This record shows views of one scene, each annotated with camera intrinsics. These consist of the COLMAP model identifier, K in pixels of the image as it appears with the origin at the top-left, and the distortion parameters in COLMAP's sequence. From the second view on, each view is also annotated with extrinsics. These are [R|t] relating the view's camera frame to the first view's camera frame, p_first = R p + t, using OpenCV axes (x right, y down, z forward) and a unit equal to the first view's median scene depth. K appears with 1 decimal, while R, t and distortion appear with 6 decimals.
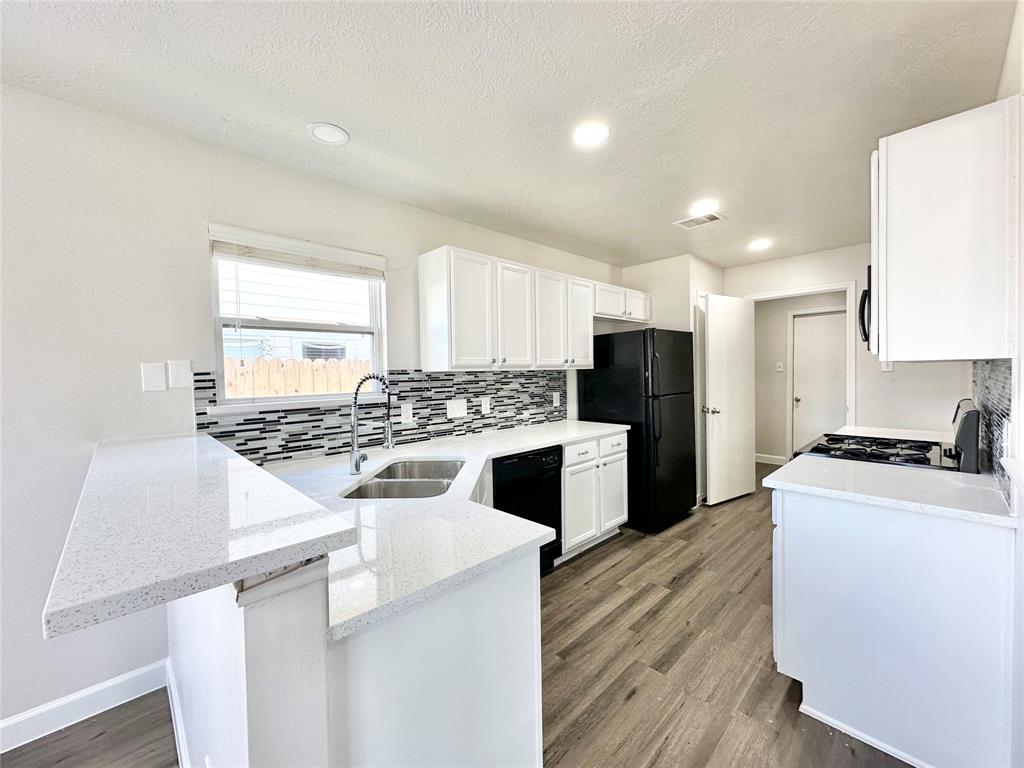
lens RADIAL K [[408.6, 0, 514.7], [0, 408.6, 386.3], [0, 0, 1]] dist [0.004825, 0.000147]
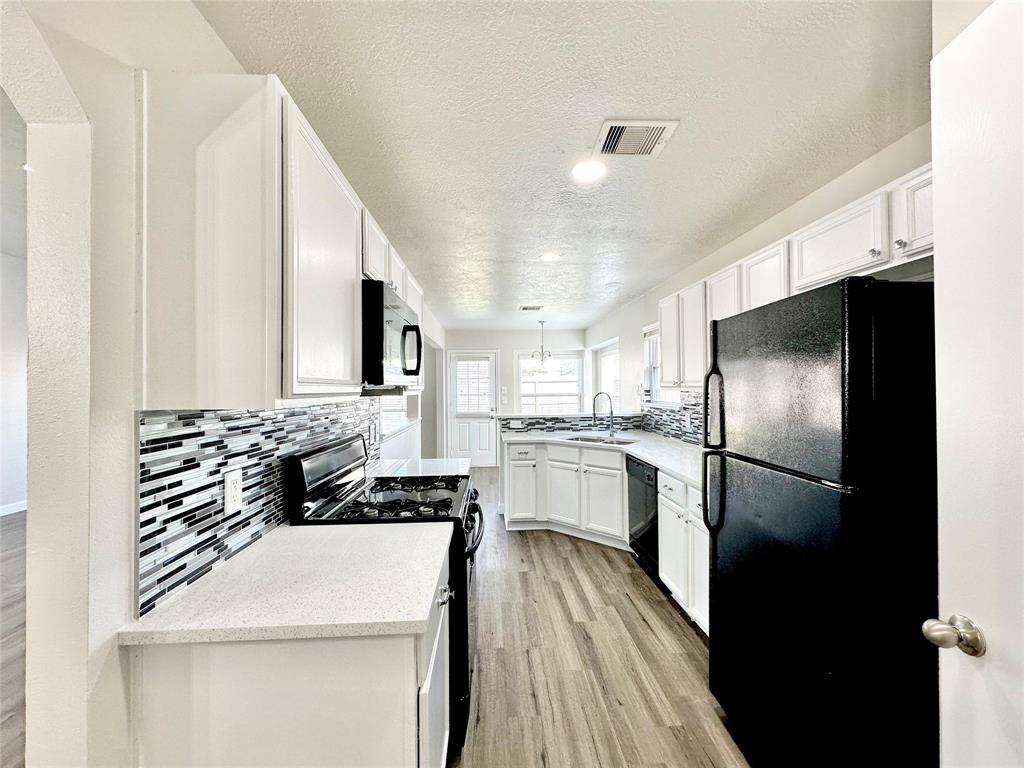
lens RADIAL K [[408.6, 0, 508.6], [0, 408.6, 377.9], [0, 0, 1]] dist [0.004825, 0.000147]
pose [[-0.662898, 0.003841, -0.748700, 0.250146], [-0.004413, 0.999949, 0.009037, -0.018743], [0.748697, 0.009294, -0.662848, 0.313557]]
